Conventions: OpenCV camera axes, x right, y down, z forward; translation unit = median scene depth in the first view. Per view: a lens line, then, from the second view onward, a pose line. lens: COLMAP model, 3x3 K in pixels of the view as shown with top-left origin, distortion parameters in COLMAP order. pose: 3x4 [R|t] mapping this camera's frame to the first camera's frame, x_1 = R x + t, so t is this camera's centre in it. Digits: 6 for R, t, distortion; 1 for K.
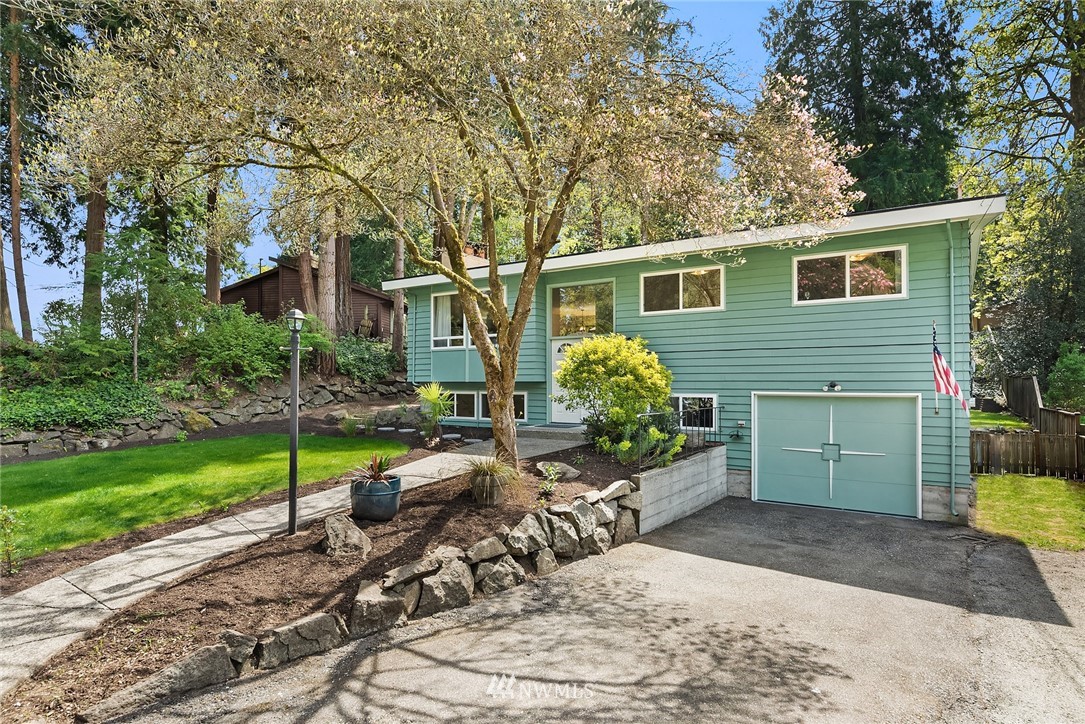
lens RADIAL K [[588.1, 0, 552.8], [0, 588.1, 392.8], [0, 0, 1]] dist [-0.001150, -0.002688]
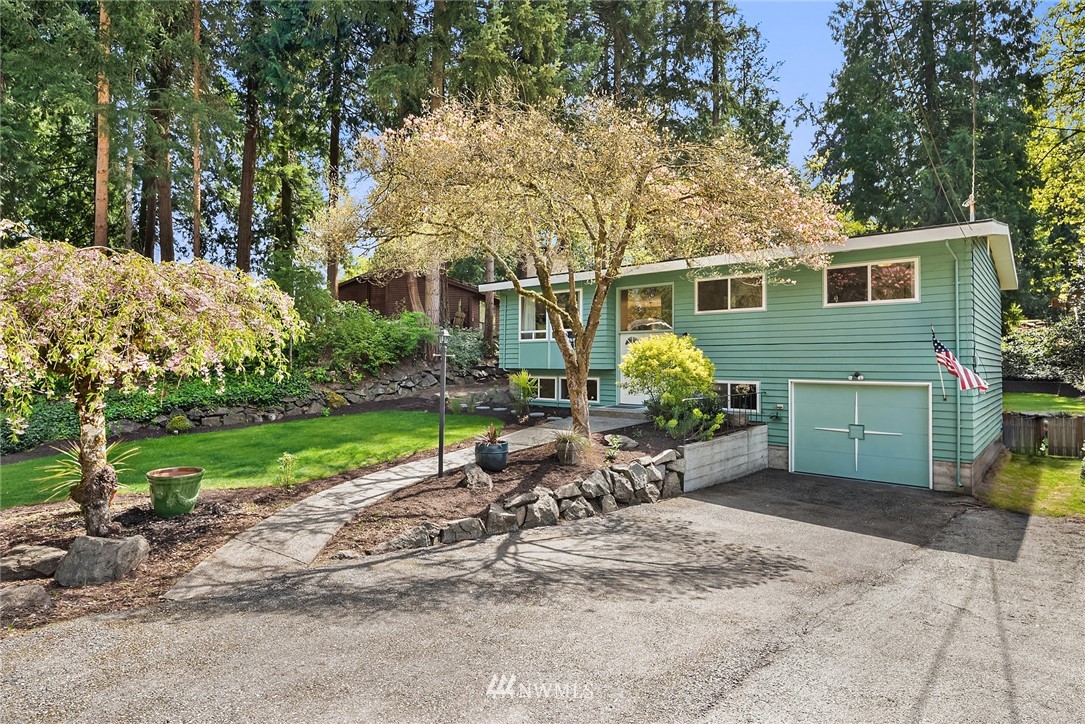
lens RADIAL K [[588.1, 0, 558.8], [0, 588.1, 365.9], [0, 0, 1]] dist [-0.001150, -0.002688]
pose [[0.992901, 0.002027, -0.118930, 0.021334], [-0.003223, 0.999946, -0.009868, -0.017438], [0.118903, 0.010181, 0.992854, -0.245231]]
